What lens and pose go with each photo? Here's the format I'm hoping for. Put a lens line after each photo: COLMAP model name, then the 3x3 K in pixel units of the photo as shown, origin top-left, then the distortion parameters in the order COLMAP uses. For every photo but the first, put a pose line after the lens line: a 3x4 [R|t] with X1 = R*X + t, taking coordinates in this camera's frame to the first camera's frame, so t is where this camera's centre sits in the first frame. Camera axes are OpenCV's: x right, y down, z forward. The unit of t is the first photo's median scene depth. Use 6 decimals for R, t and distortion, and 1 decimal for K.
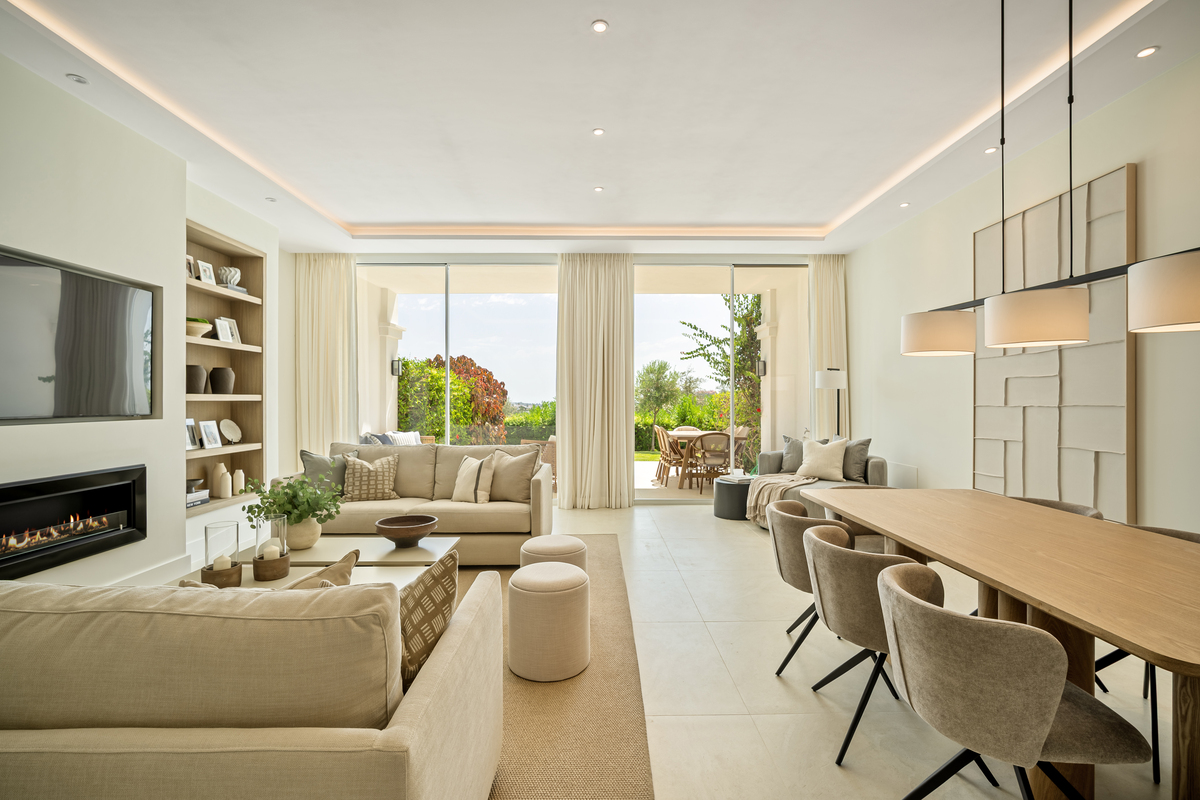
lens RADIAL K [[537.3, 0, 601.8], [0, 537.3, 398.6], [0, 0, 1]] dist [-0.001483, 0.000781]
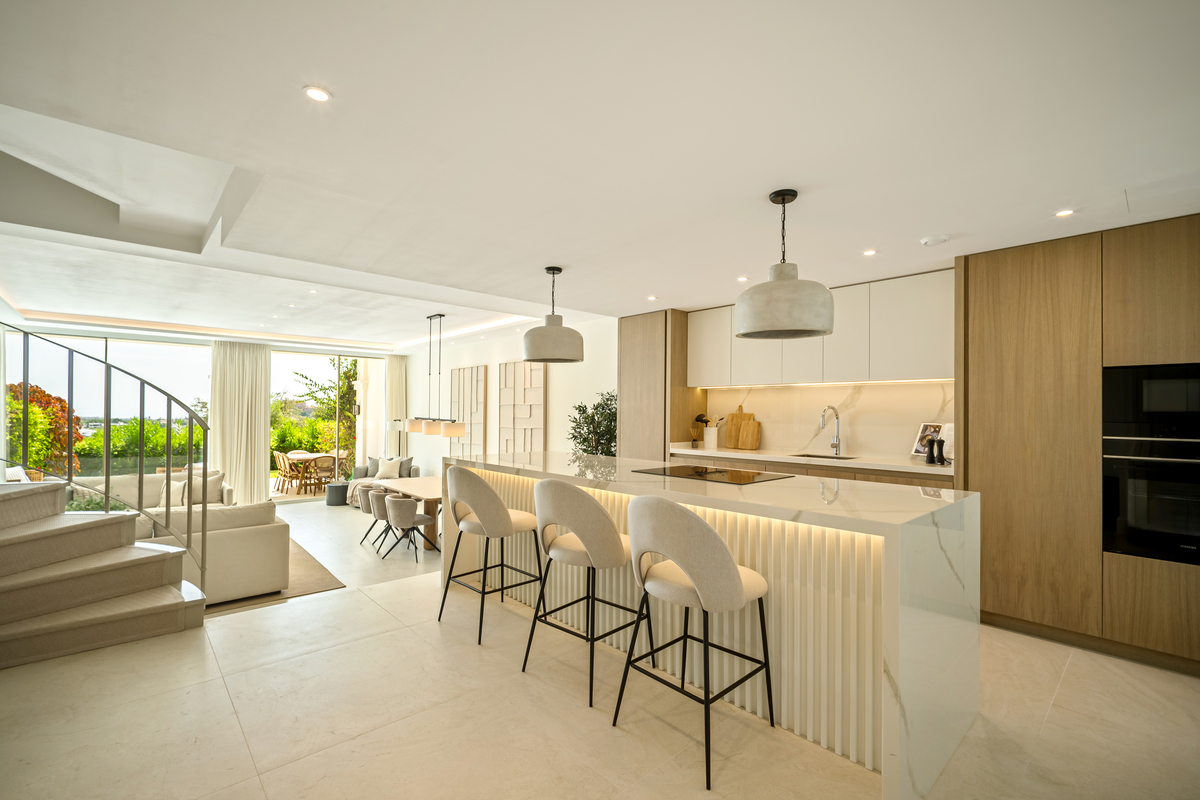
lens RADIAL K [[537.3, 0, 602.5], [0, 537.3, 403.2], [0, 0, 1]] dist [-0.001483, 0.000781]
pose [[0.753587, 0.015343, 0.657169, -0.202654], [-0.008665, 0.999873, -0.013408, -0.073139], [-0.657291, 0.004410, 0.753624, -0.687044]]
